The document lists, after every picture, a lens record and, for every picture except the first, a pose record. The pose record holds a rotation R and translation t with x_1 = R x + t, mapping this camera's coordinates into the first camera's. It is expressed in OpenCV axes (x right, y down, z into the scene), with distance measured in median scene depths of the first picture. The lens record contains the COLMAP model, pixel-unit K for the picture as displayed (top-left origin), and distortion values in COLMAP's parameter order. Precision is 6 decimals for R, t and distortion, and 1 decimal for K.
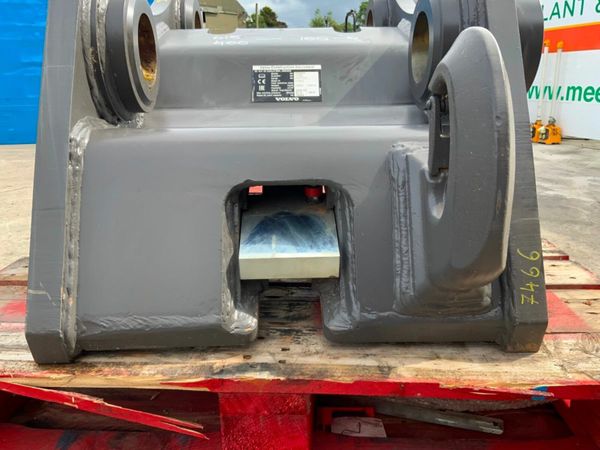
lens RADIAL K [[510.4, 0, 298.4], [0, 510.4, 228.7], [0, 0, 1]] dist [0.046053, -0.093495]
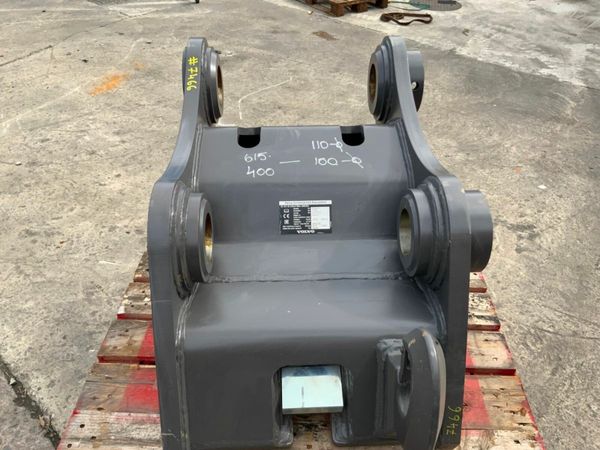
lens RADIAL K [[510.4, 0, 298.4], [0, 510.4, 228.7], [0, 0, 1]] dist [0.046053, -0.093495]
pose [[0.999823, 0.002043, 0.018723, -0.065654], [-0.008701, 0.931772, 0.362939, -0.738121], [-0.016704, -0.363037, 0.931625, -0.234069]]
